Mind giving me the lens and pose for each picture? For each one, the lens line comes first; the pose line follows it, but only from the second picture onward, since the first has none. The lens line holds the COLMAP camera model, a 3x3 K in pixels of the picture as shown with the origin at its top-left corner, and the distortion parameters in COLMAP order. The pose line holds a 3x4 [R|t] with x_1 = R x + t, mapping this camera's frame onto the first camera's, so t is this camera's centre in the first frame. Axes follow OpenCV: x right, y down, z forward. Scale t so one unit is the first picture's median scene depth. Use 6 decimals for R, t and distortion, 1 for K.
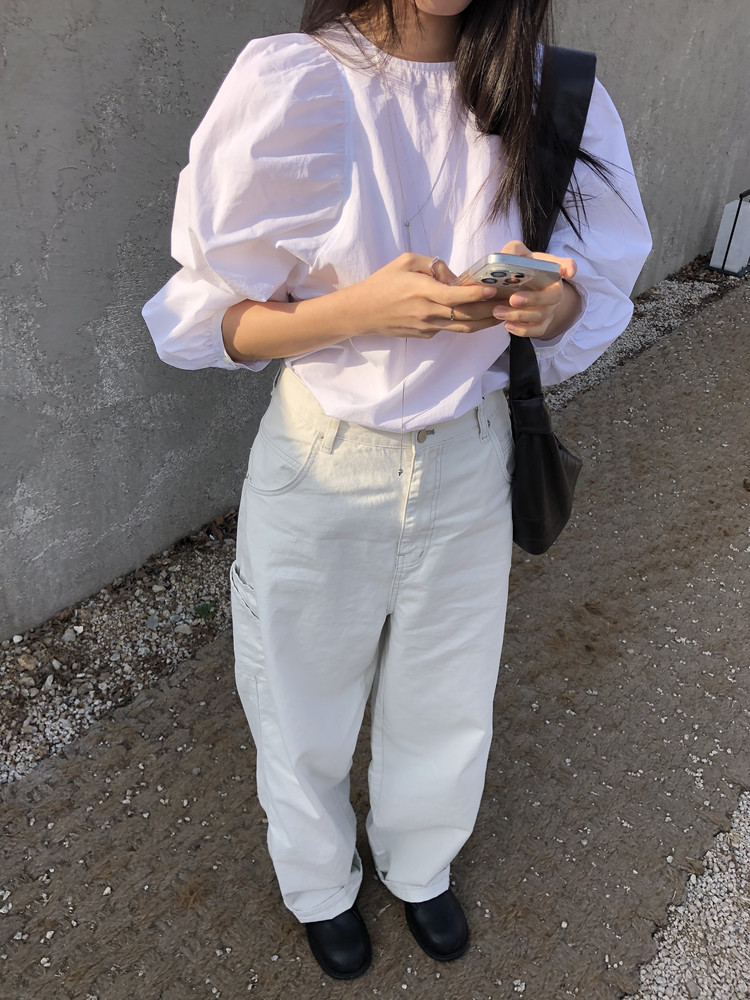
lens RADIAL K [[593.8, 0, 375.0], [0, 593.8, 500.0], [0, 0, 1]] dist [0.006132, -0.001391]
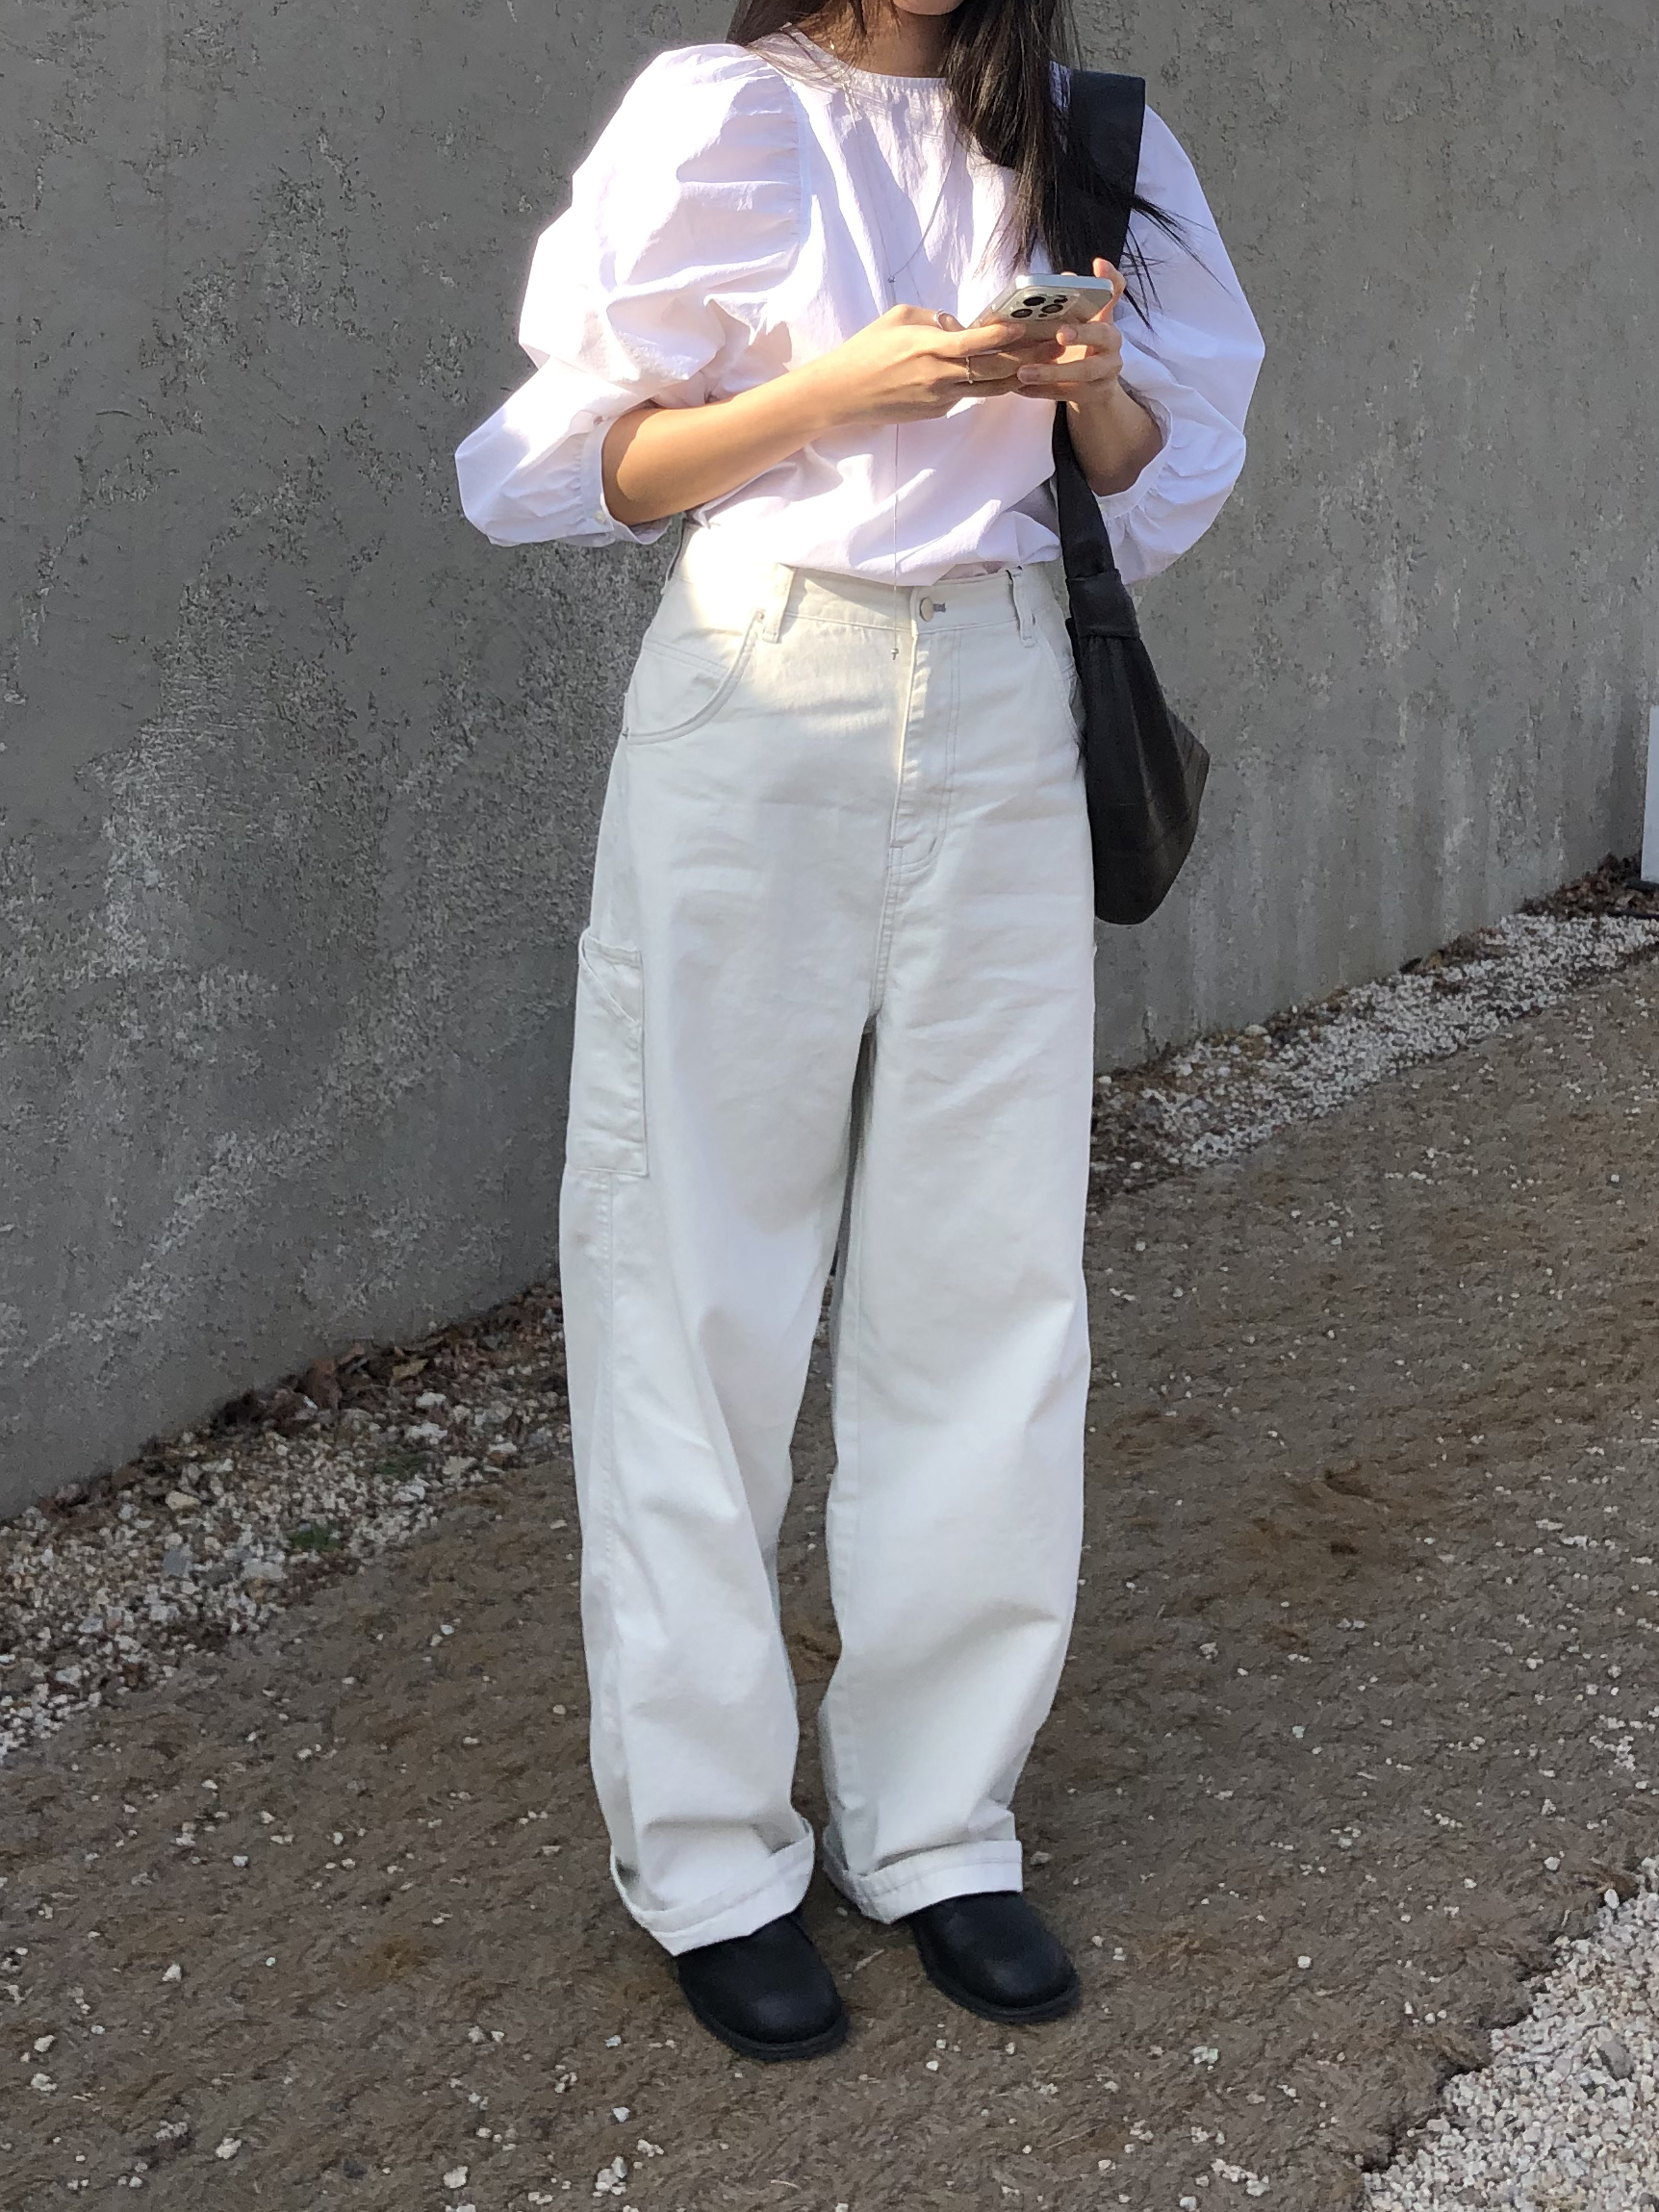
lens RADIAL K [[1809.3, 0, 776.8], [0, 1809.3, 1105.6], [0, 0, 1]] dist [-0.011713, 0.004549]
pose [[0.998511, -0.029558, 0.045854, -0.089677], [0.039655, 0.970473, -0.237927, 0.423548], [-0.037468, 0.239391, 0.970200, -0.349146]]
